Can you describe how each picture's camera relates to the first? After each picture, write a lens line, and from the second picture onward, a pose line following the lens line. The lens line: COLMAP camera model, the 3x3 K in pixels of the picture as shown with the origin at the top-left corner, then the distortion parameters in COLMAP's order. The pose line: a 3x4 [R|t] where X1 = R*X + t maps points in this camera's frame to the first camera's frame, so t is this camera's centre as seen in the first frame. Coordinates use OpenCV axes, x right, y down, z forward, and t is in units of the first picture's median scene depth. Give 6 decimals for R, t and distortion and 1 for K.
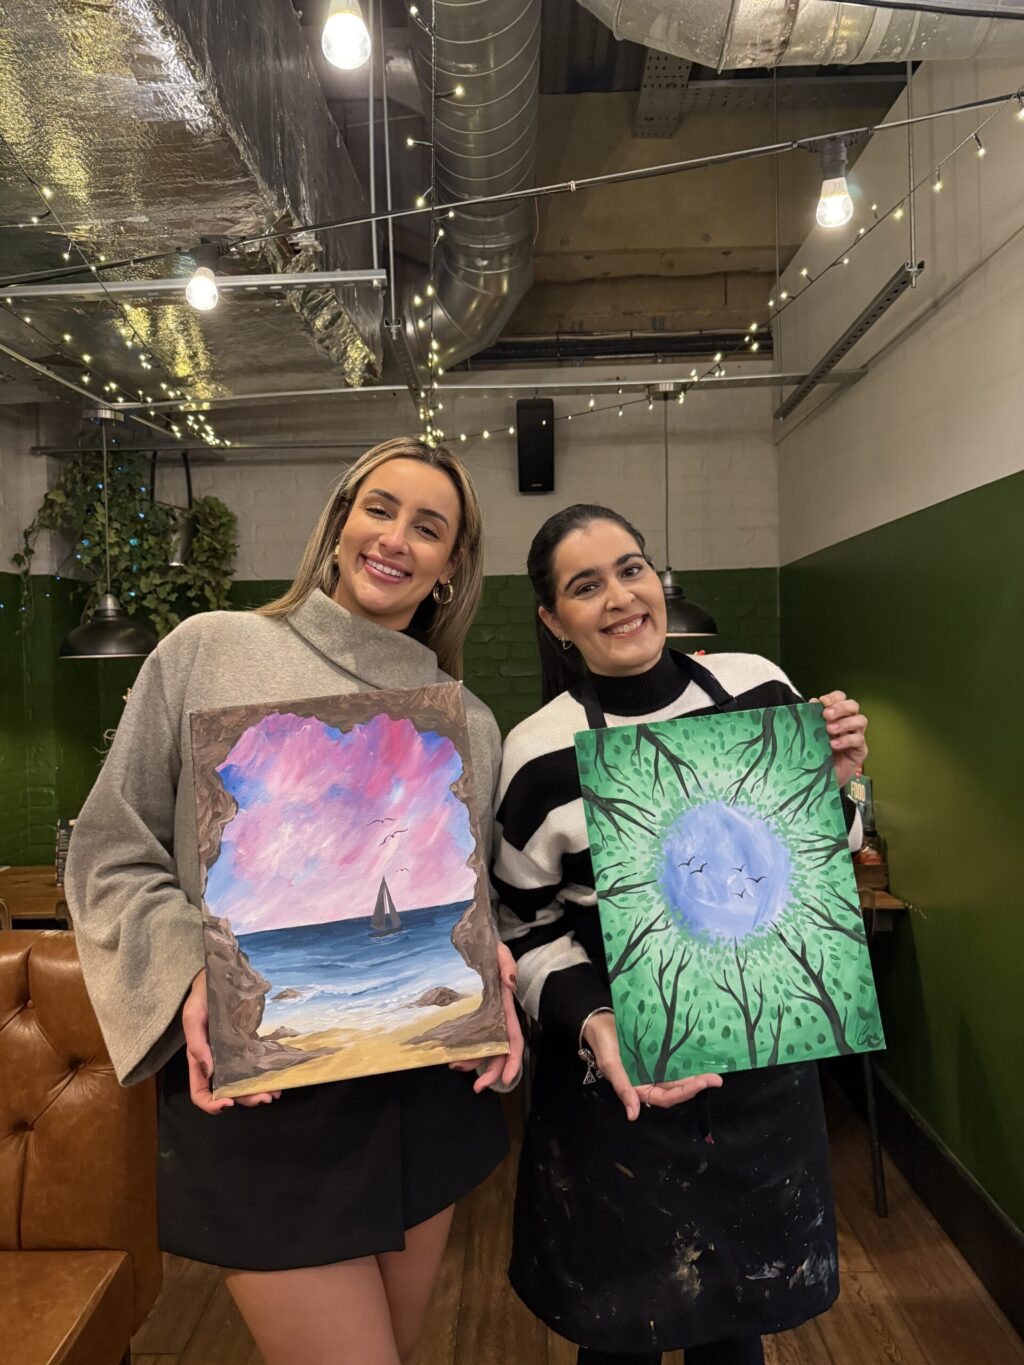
lens RADIAL K [[955.9, 0, 506.6], [0, 955.9, 694.1], [0, 0, 1]] dist [0.042768, -0.004379]
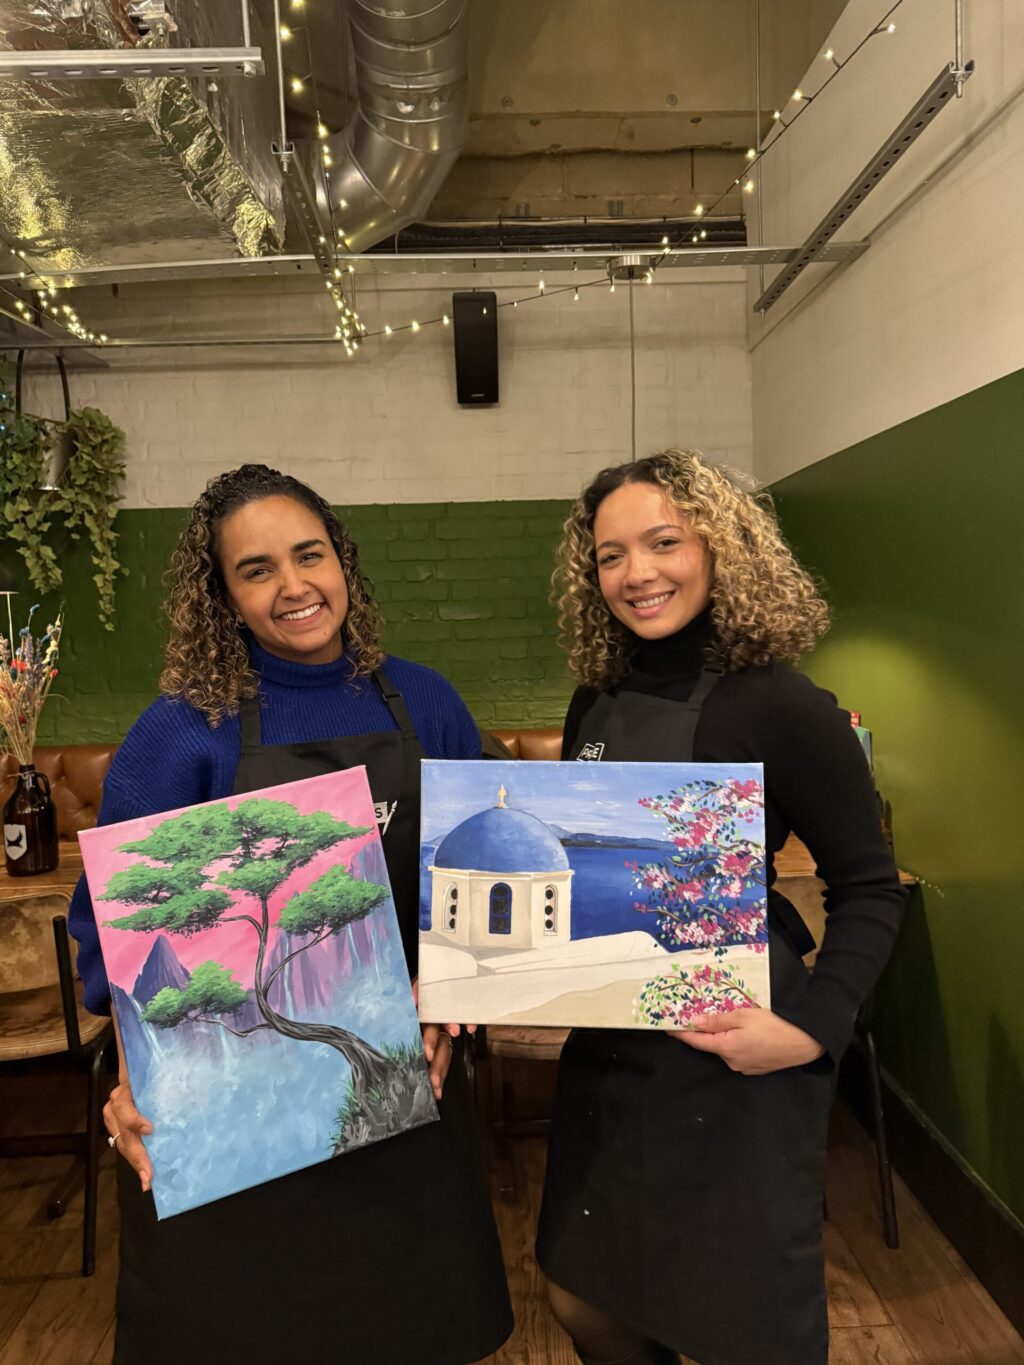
lens RADIAL K [[955.9, 0, 513.5], [0, 955.9, 680.6], [0, 0, 1]] dist [0.042768, -0.004379]
pose [[0.998066, -0.012698, 0.060848, 0.008989], [0.010474, 0.999270, 0.036727, 0.007586], [-0.061270, -0.036019, 0.997471, 0.151619]]
